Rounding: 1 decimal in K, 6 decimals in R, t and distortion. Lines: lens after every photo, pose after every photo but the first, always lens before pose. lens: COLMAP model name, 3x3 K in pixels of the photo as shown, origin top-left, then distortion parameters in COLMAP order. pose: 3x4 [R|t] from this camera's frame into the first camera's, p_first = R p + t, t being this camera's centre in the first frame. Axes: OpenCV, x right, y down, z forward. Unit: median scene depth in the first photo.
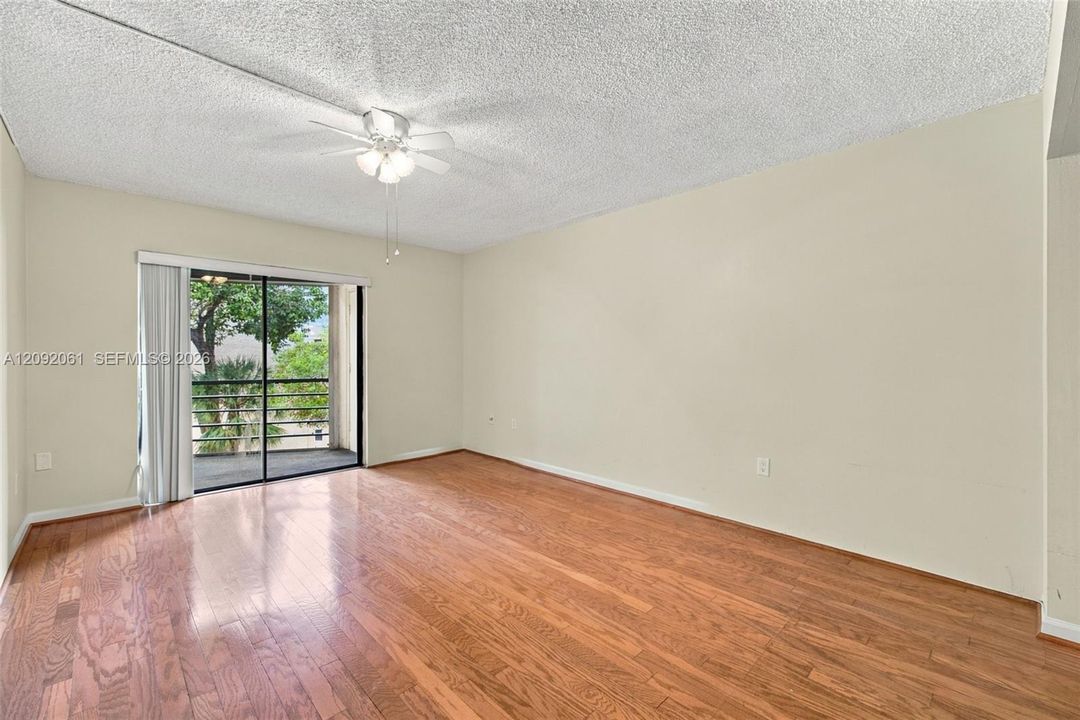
lens RADIAL K [[434.3, 0, 541.1], [0, 434.3, 354.9], [0, 0, 1]] dist [-0.000998, -0.000342]
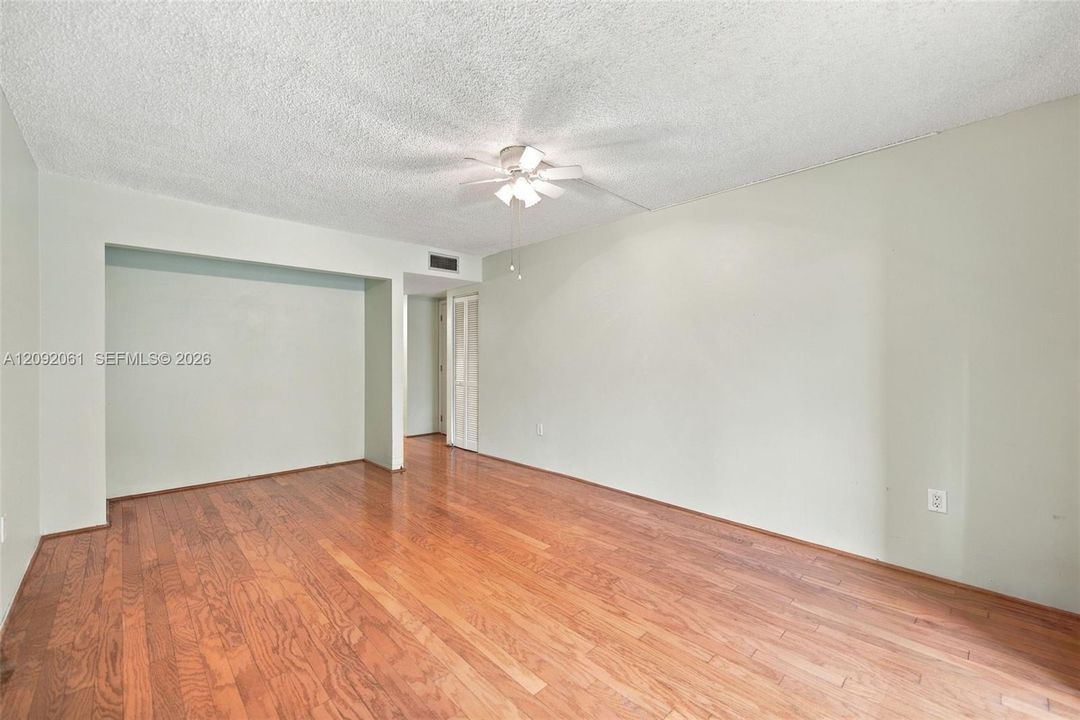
lens RADIAL K [[434.3, 0, 541.1], [0, 434.3, 354.9], [0, 0, 1]] dist [-0.000998, -0.000342]
pose [[-0.999978, -0.001946, 0.006374, -0.375451], [-0.001919, 0.999989, 0.004205, -0.014708], [-0.006382, 0.004193, -0.999971, 1.926550]]
